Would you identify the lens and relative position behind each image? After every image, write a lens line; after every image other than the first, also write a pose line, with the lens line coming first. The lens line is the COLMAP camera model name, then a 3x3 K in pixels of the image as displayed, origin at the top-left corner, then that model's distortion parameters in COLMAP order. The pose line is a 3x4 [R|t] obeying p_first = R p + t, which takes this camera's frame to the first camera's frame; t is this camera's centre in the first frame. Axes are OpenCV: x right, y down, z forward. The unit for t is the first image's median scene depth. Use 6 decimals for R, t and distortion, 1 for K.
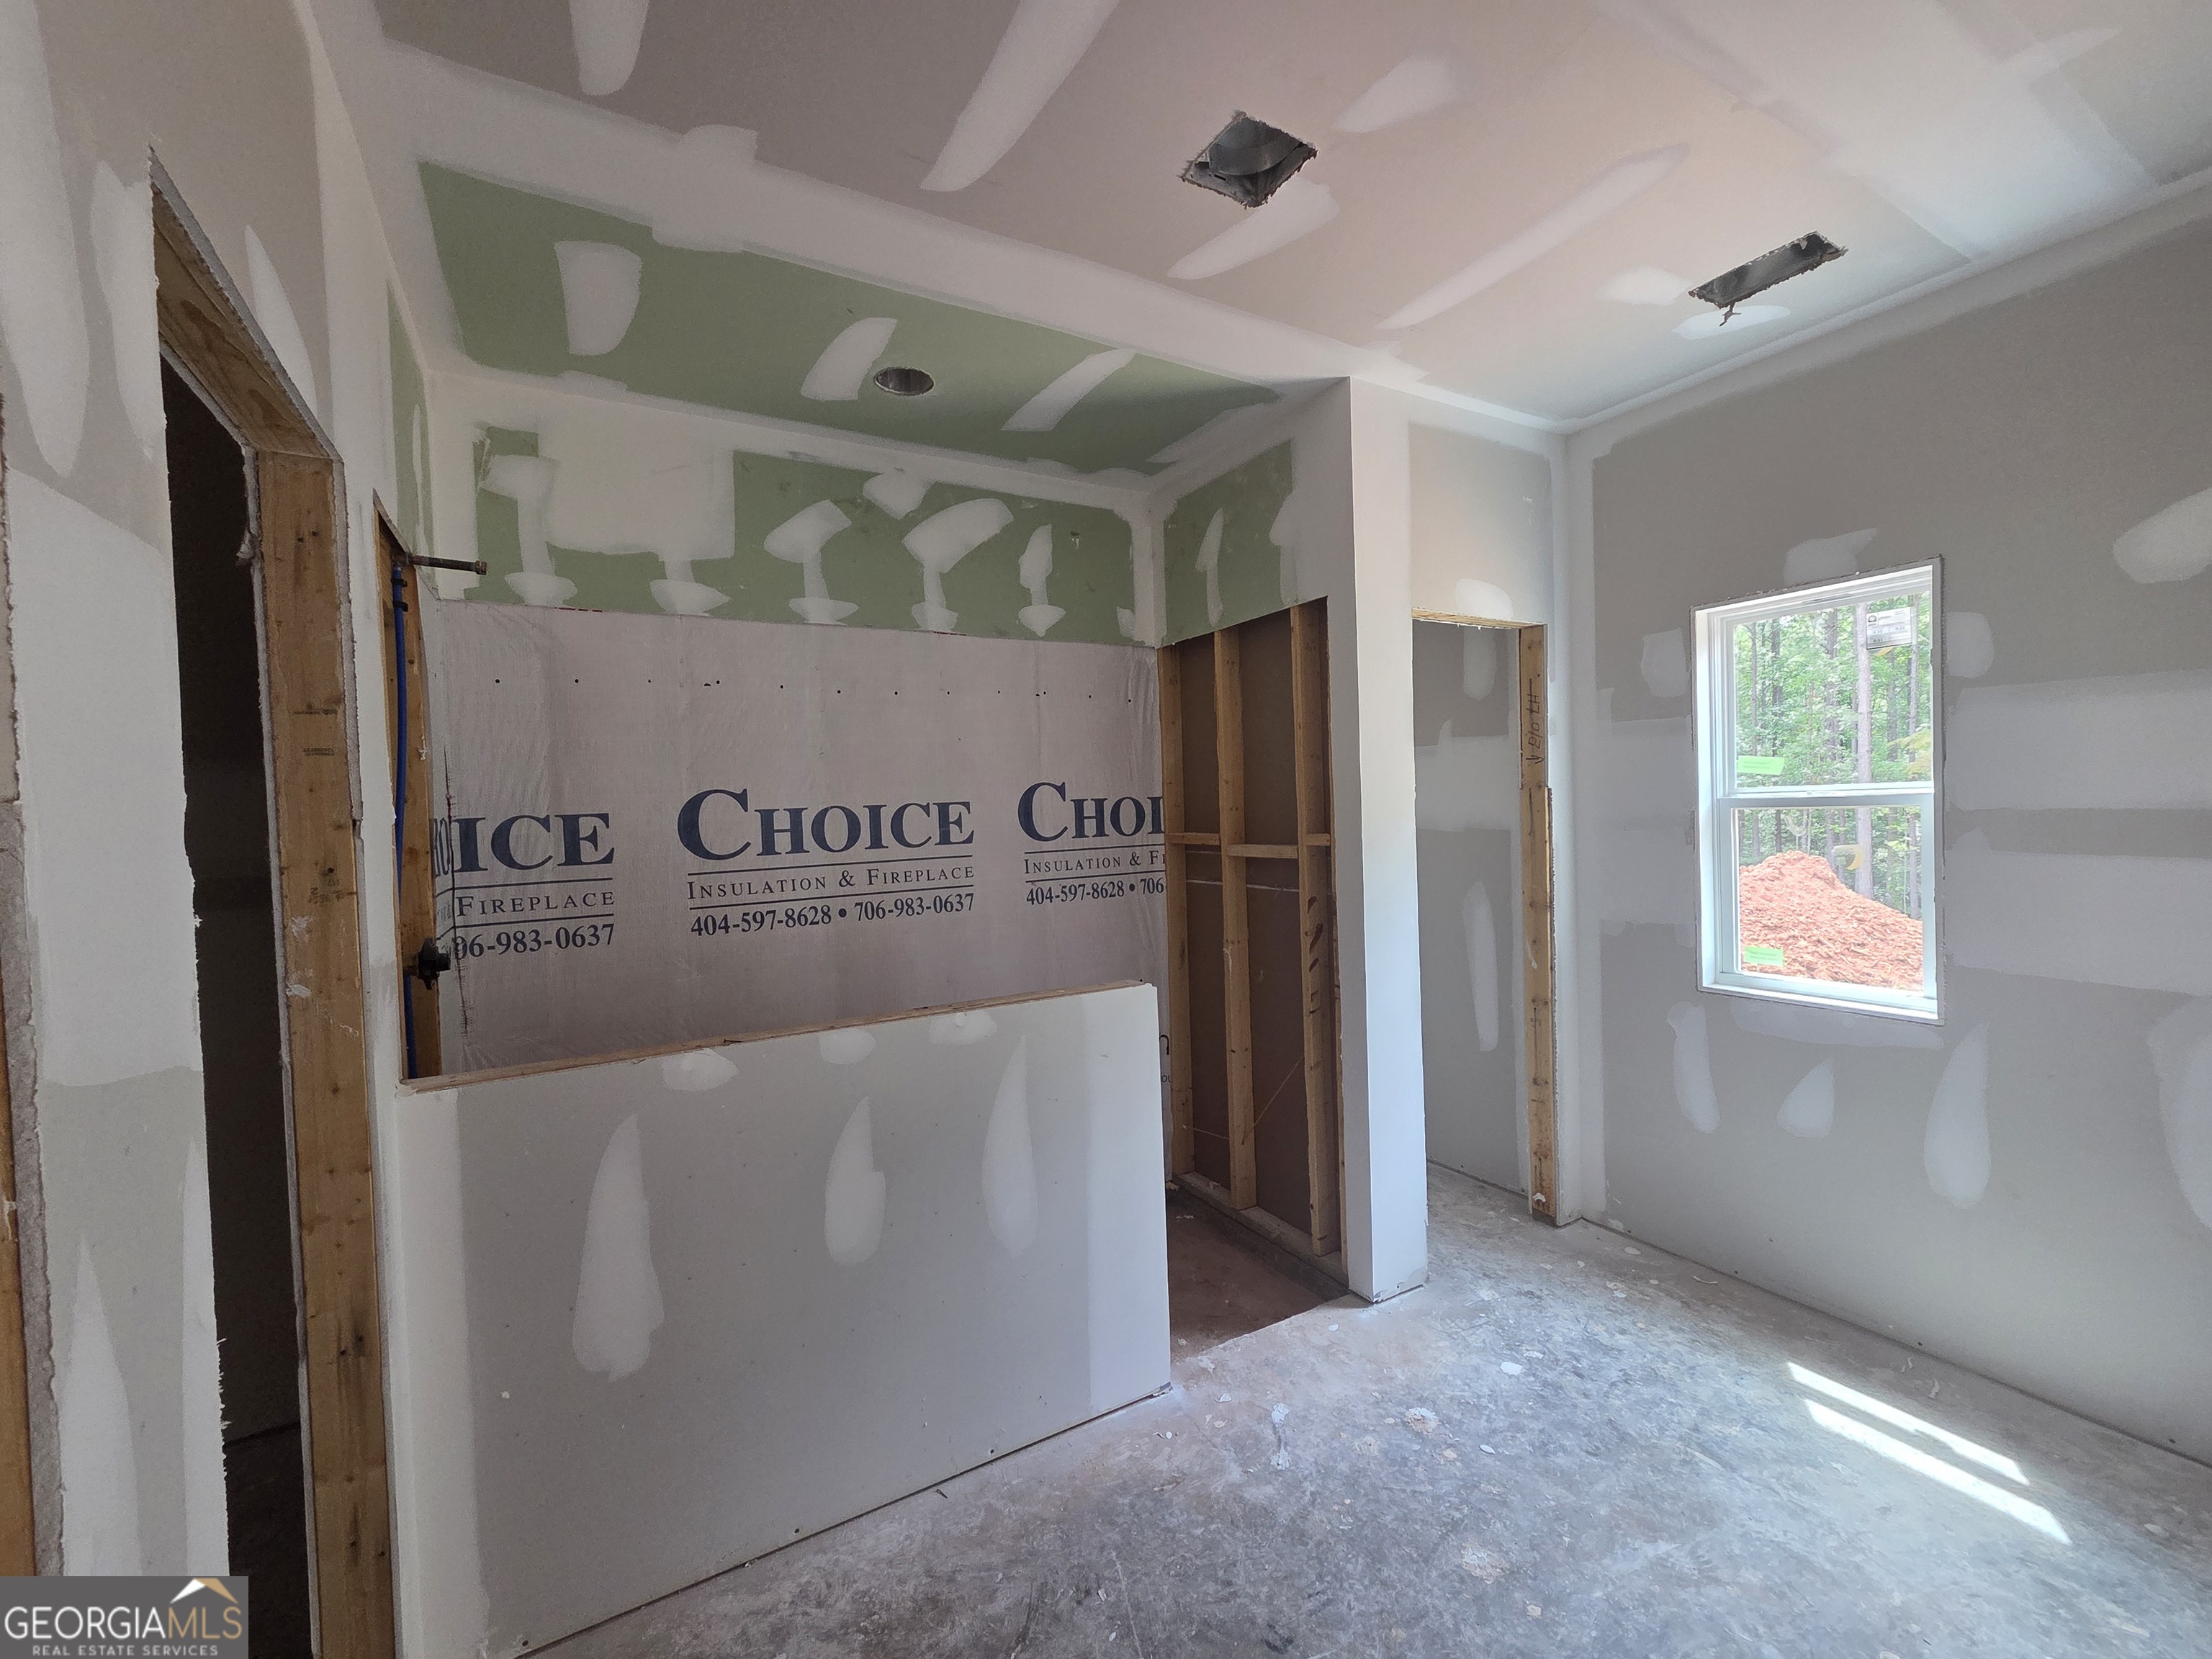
lens RADIAL K [[908.8, 0, 1112.7], [0, 908.8, 820.5], [0, 0, 1]] dist [0.005186, -0.001307]
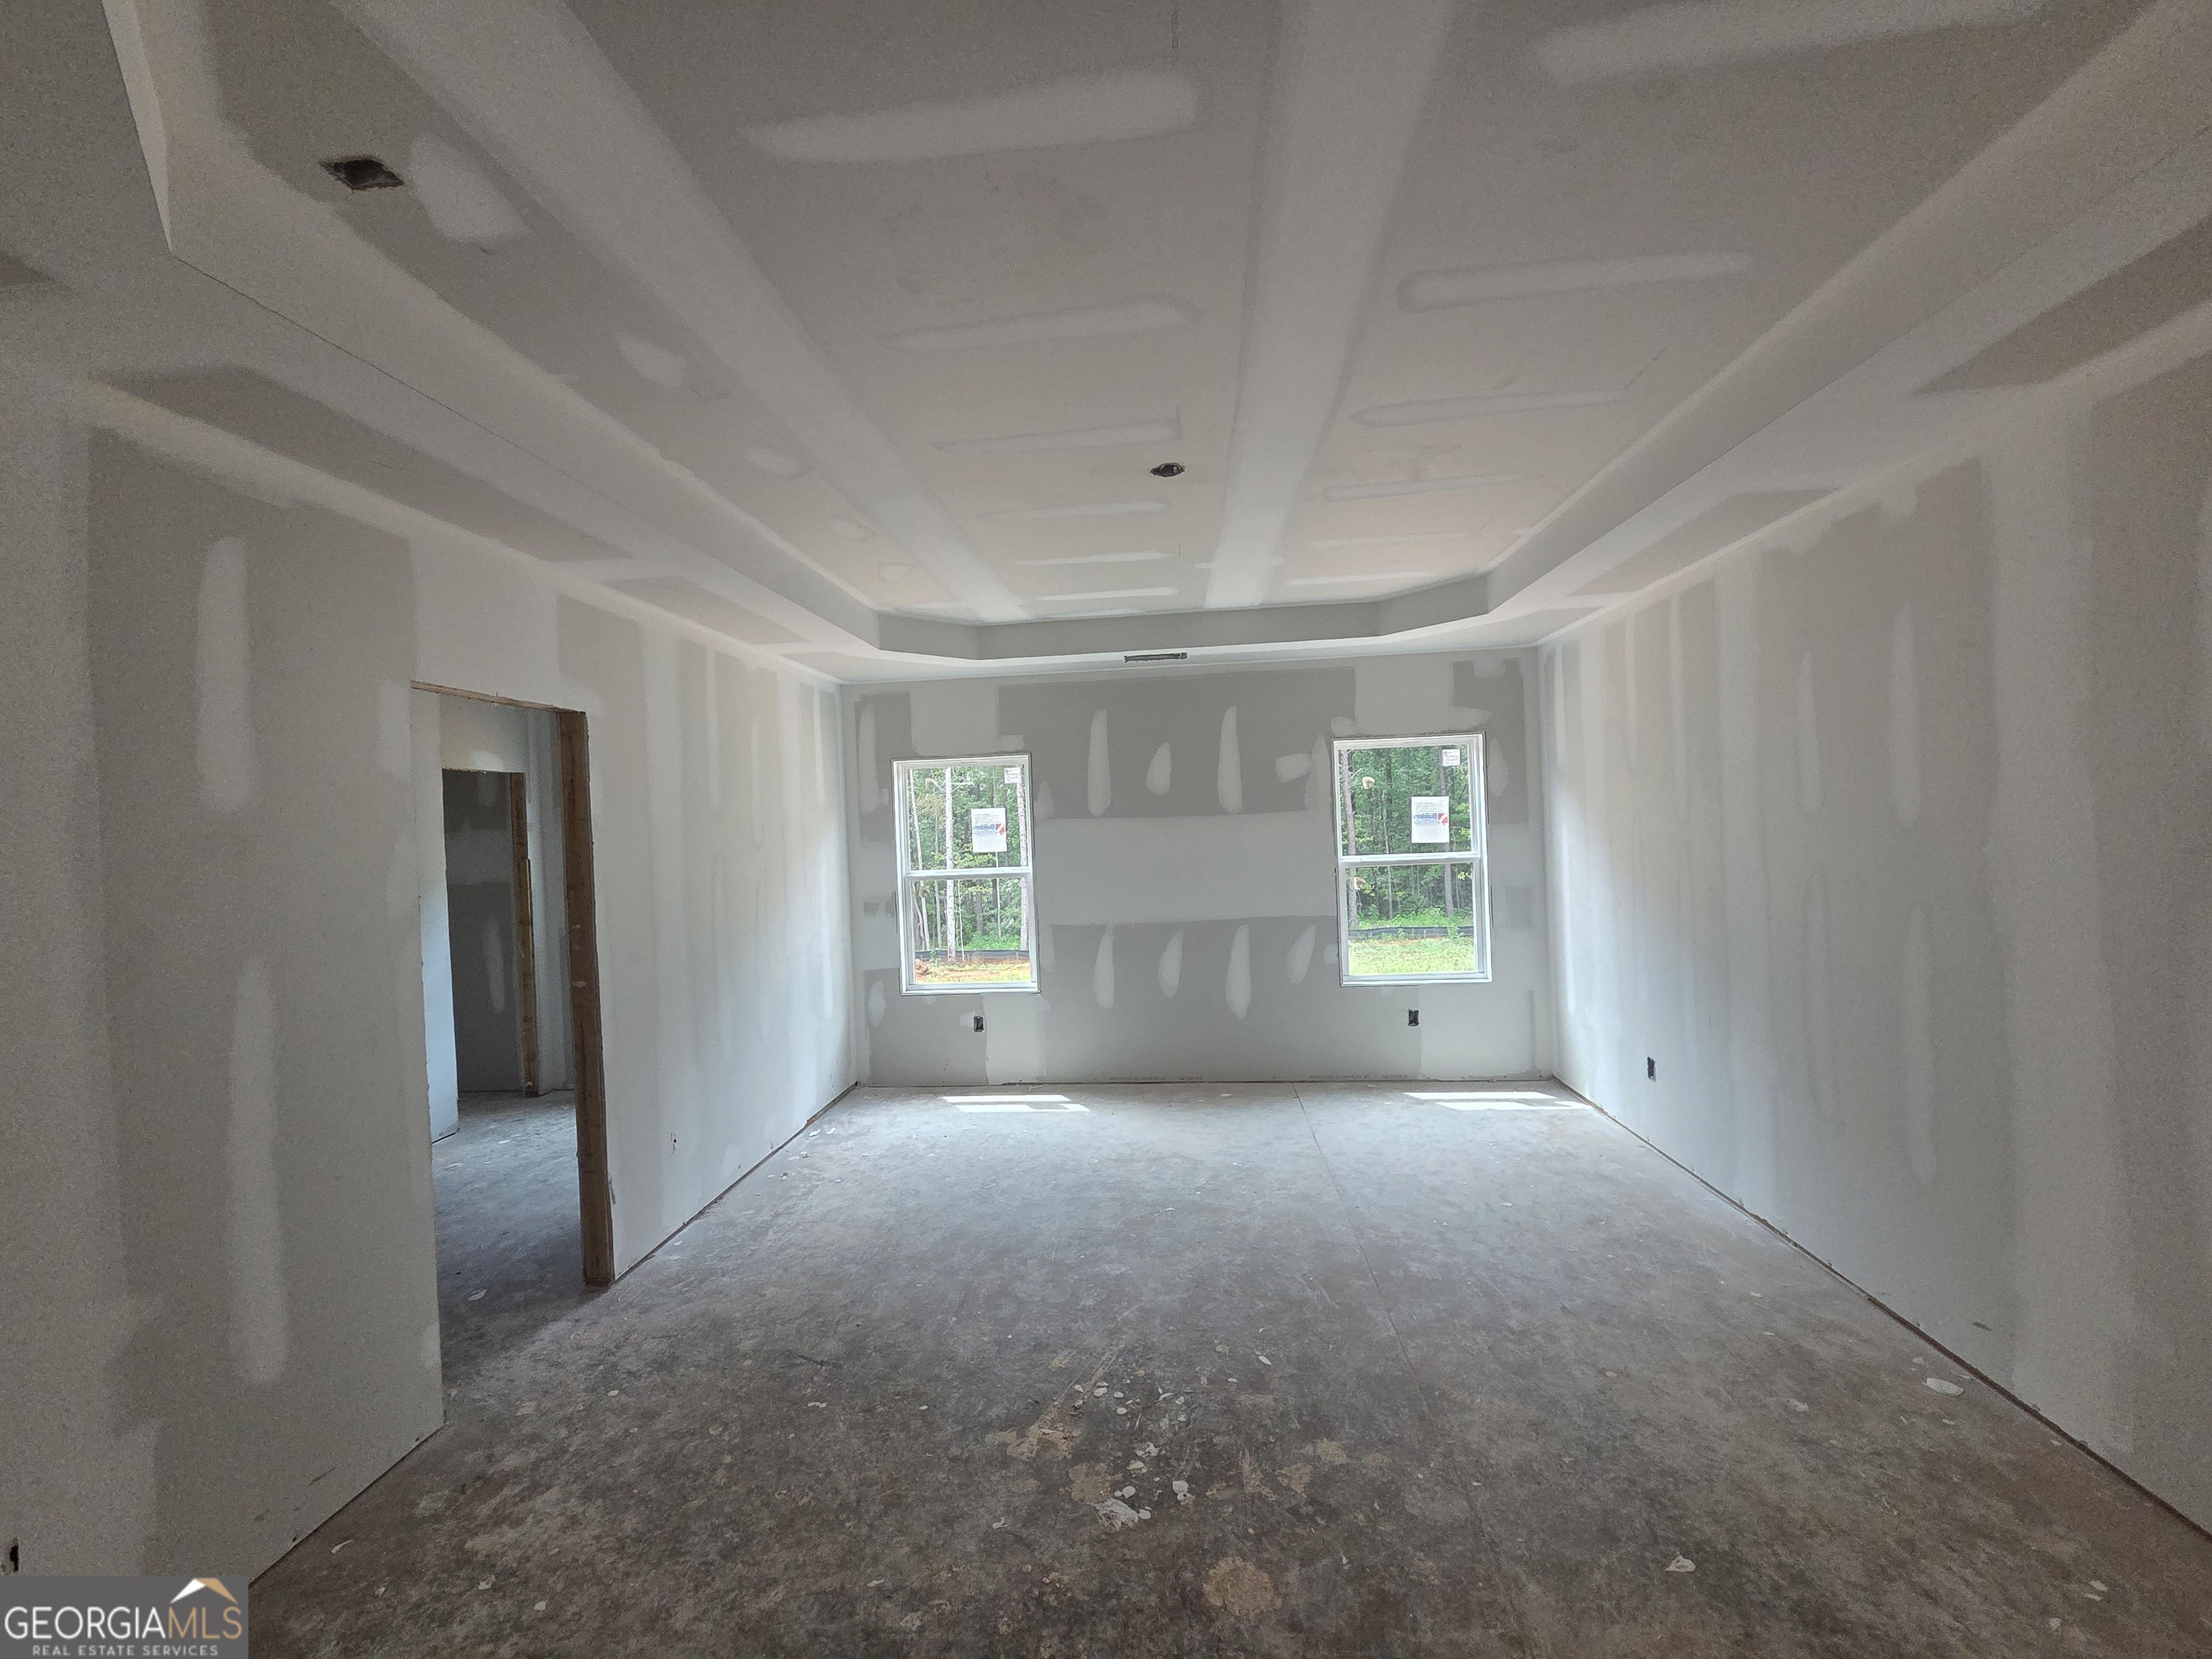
lens RADIAL K [[908.8, 0, 1090.2], [0, 908.8, 827.0], [0, 0, 1]] dist [0.005186, -0.001307]
pose [[0.594916, -0.002290, 0.803784, -0.336409], [0.037451, 0.998989, -0.024872, -0.012829], [-0.802915, 0.044899, 0.594401, -1.035646]]
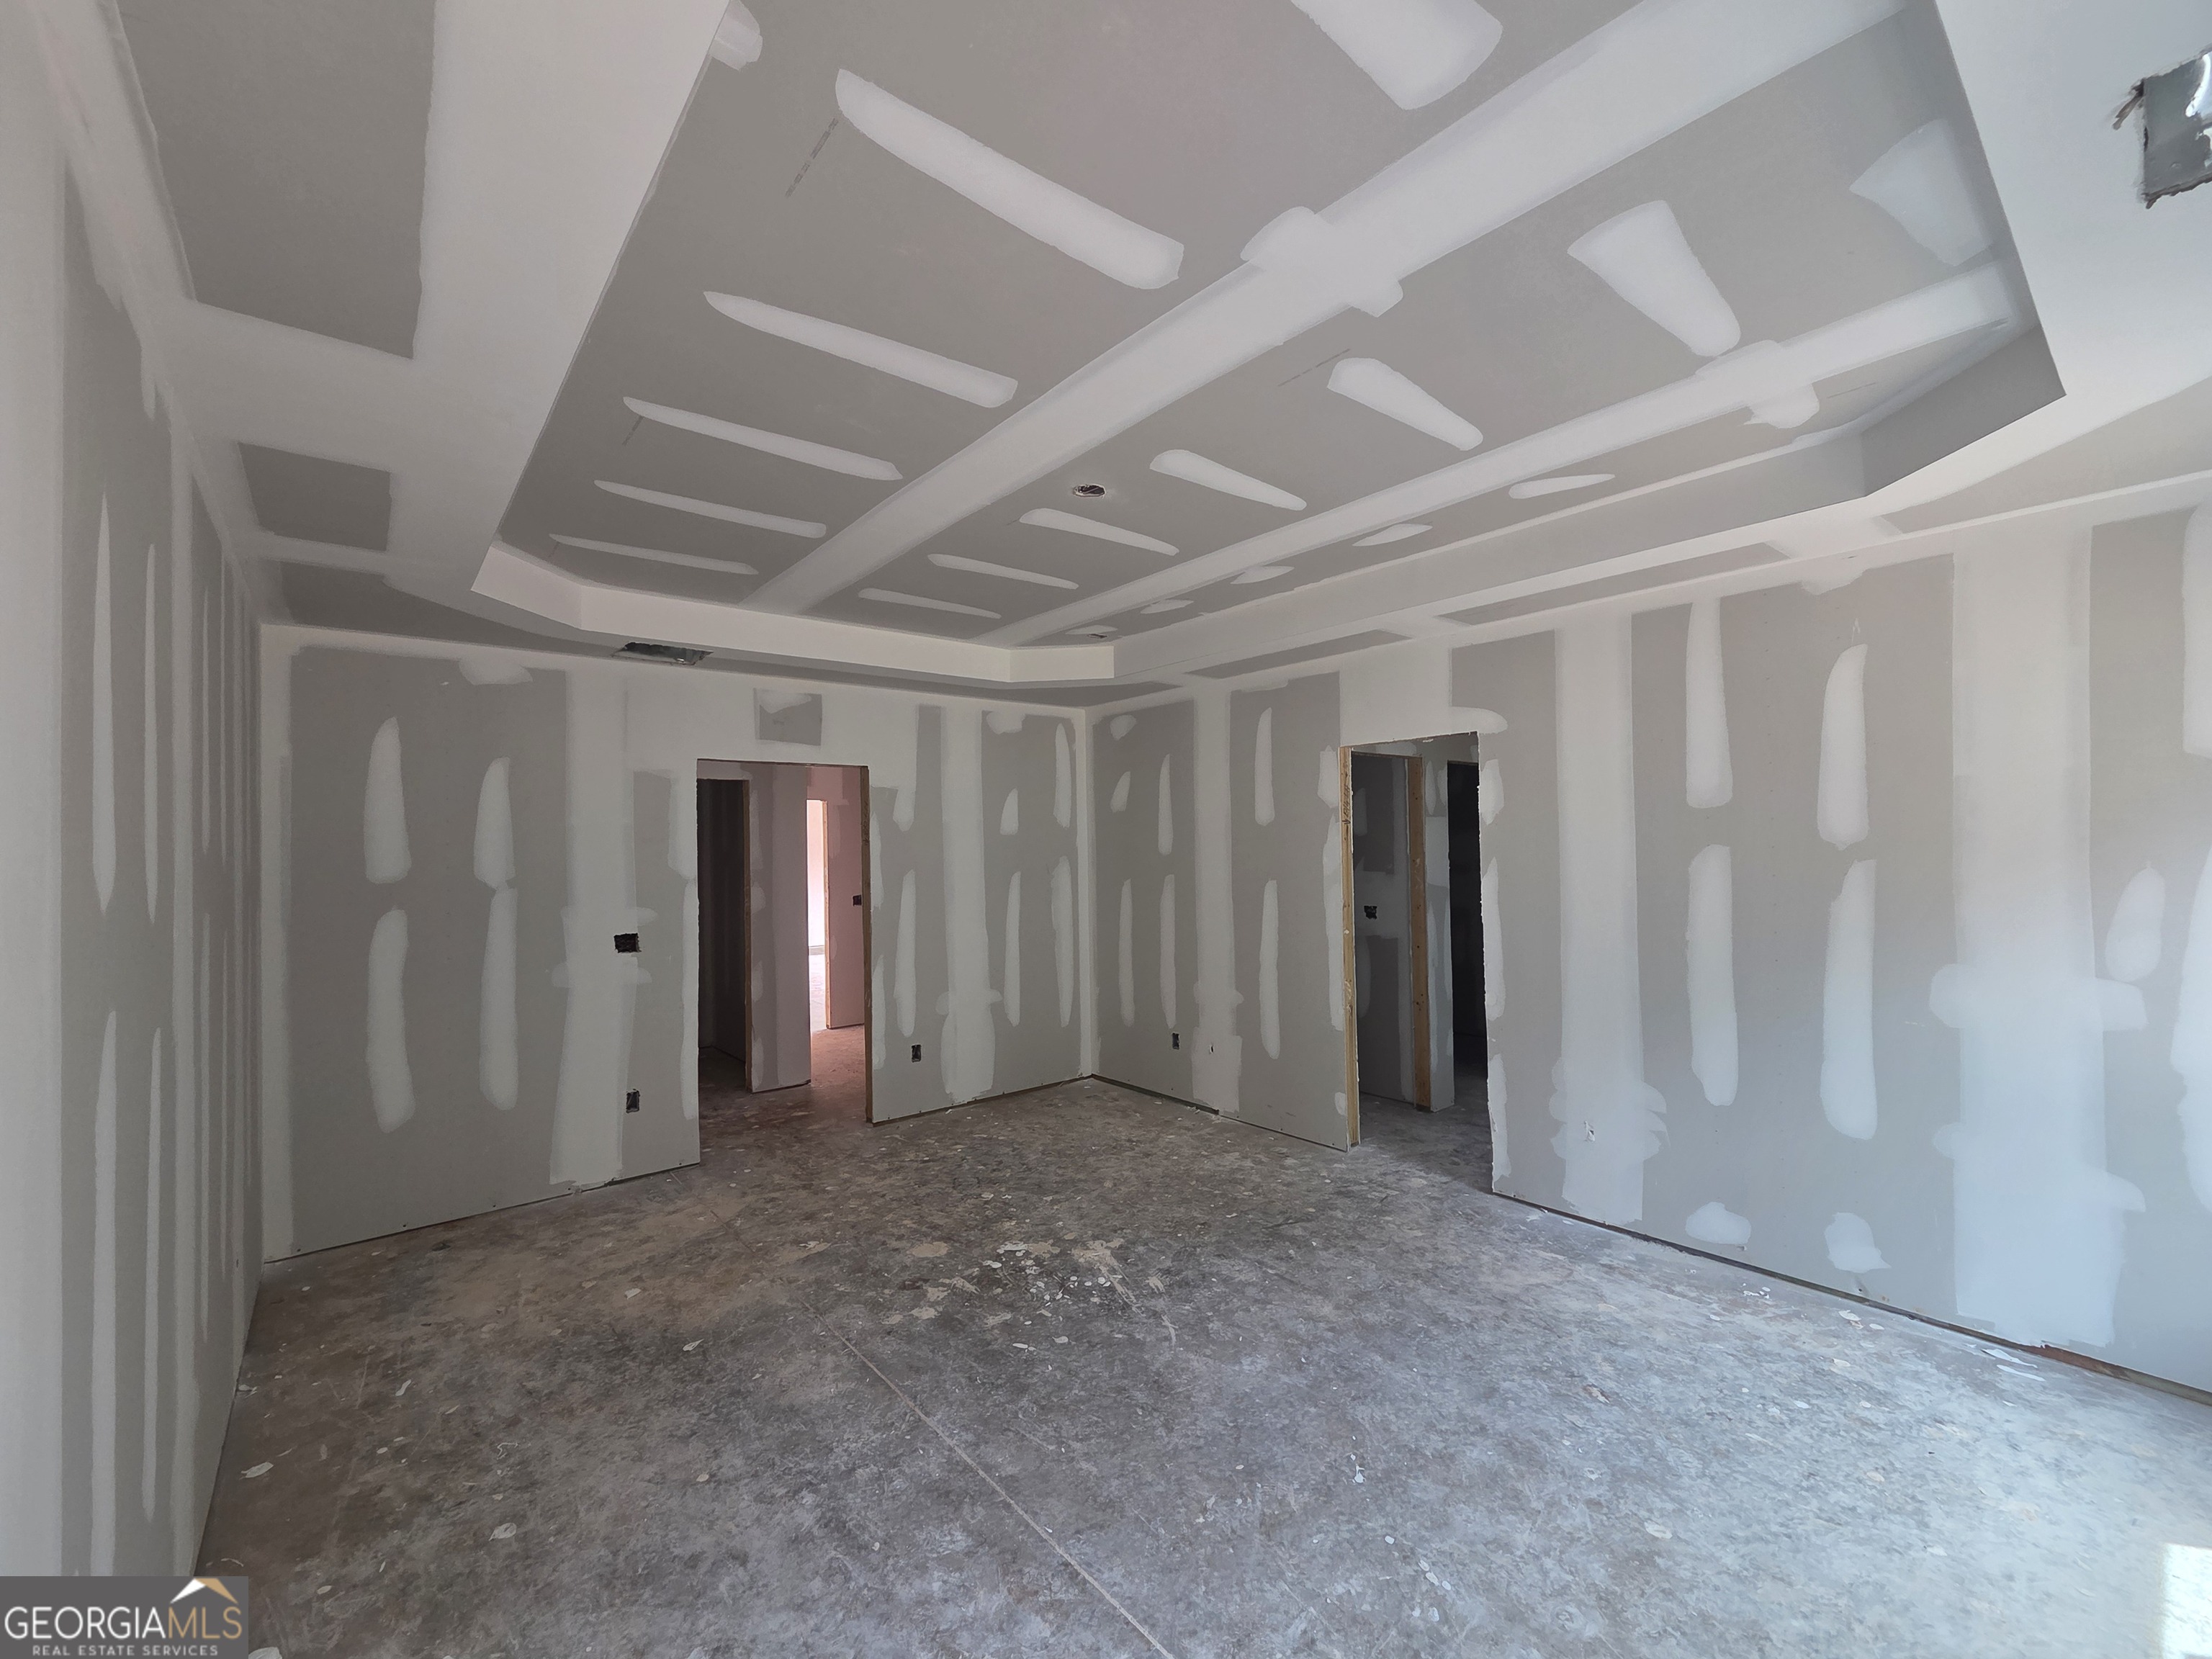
lens RADIAL K [[908.8, 0, 1101.9], [0, 908.8, 838.0], [0, 0, 1]] dist [0.005186, -0.001307]
pose [[0.159667, 0.011947, -0.987099, 3.013354], [-0.001924, 0.999929, 0.011791, -0.093265], [0.987169, 0.000016, 0.159678, -0.380283]]
